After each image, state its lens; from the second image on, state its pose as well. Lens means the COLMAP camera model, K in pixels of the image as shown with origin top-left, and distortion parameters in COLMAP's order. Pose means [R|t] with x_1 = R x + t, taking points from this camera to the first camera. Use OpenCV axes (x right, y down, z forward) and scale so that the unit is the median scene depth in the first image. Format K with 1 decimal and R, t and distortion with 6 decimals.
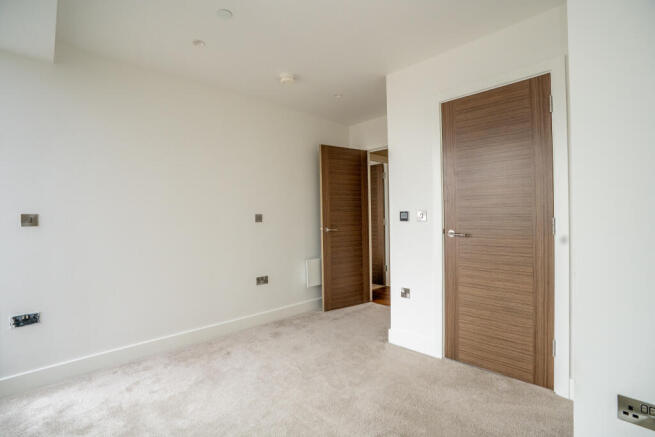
lens RADIAL K [[302.6, 0, 327.5], [0, 302.6, 218.7], [0, 0, 1]] dist [-0.053831, 0.016722]
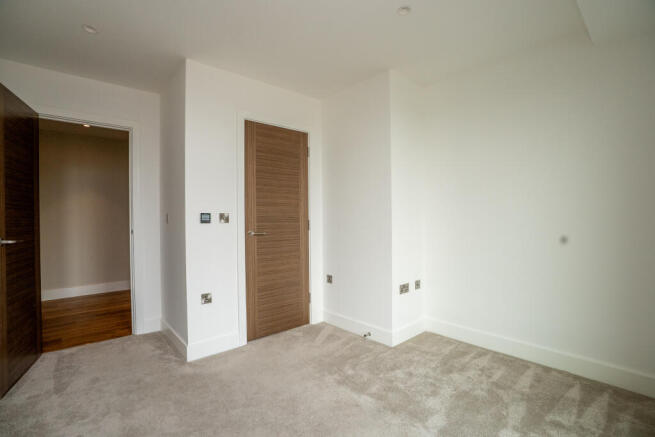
lens RADIAL K [[302.6, 0, 327.4], [0, 302.6, 218.8], [0, 0, 1]] dist [-0.053831, 0.016722]
pose [[0.064415, 0.009722, 0.997876, -0.678797], [0.006326, 0.999928, -0.010150, 0.005800], [-0.997903, 0.006967, 0.064349, 0.565169]]
